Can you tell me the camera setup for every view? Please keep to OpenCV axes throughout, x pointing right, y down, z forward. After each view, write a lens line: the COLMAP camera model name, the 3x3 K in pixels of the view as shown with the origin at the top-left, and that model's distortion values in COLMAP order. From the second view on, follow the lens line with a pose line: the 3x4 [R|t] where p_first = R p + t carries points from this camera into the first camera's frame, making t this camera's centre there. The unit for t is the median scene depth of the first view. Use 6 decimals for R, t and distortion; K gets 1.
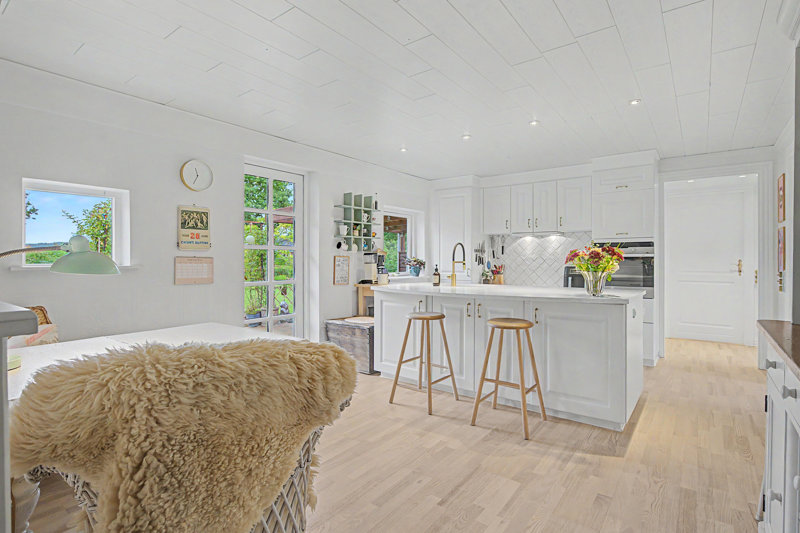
lens RADIAL K [[408.0, 0, 399.1], [0, 408.0, 259.6], [0, 0, 1]] dist [-0.006739, 0.001501]
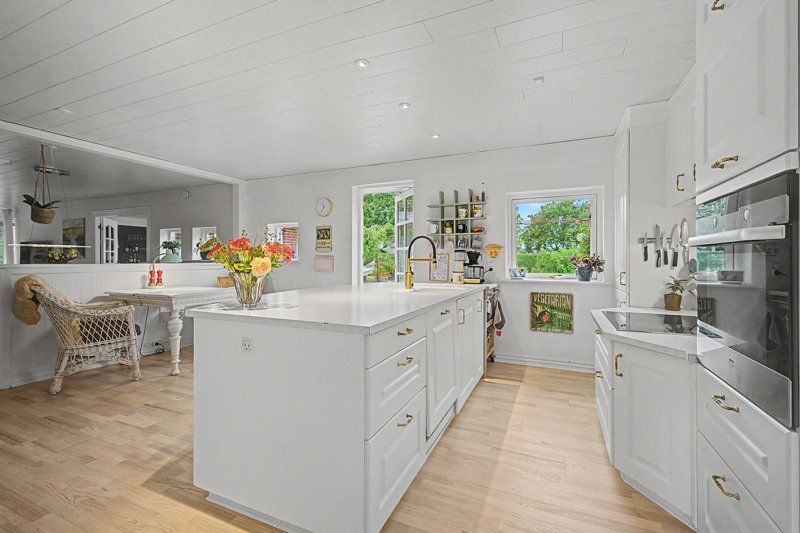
lens RADIAL K [[356.9, 0, 400.9], [0, 356.9, 259.9], [0, 0, 1]] dist [-0.000606, -0.000770]
pose [[0.219290, 0.003684, -0.975653, 0.852547], [-0.001790, 0.999993, 0.003374, 0.004457], [0.975658, 0.001007, 0.219295, 0.831627]]
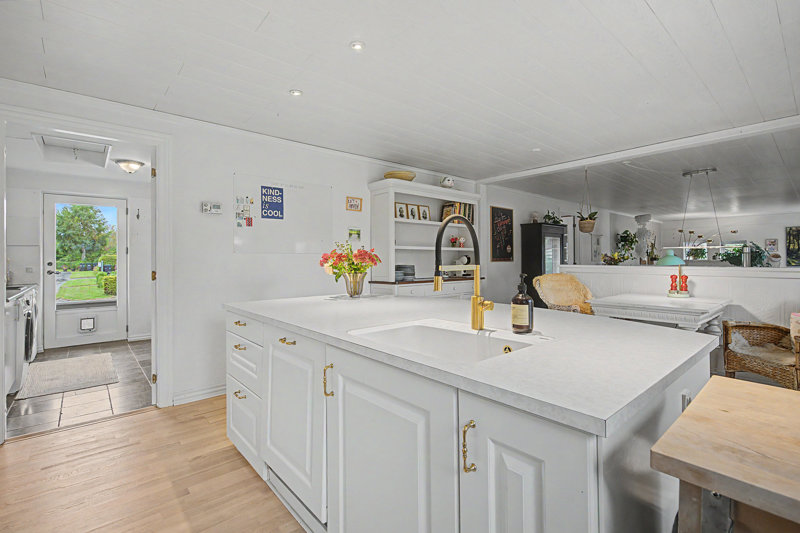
lens RADIAL K [[365.6, 0, 402.7], [0, 365.6, 265.4], [0, 0, 1]] dist [-0.001615, -0.000139]
pose [[-0.977067, 0.001923, 0.212921, 0.133829], [0.005052, 0.999887, 0.014152, 0.001364], [-0.212870, 0.014903, -0.976967, 1.369439]]
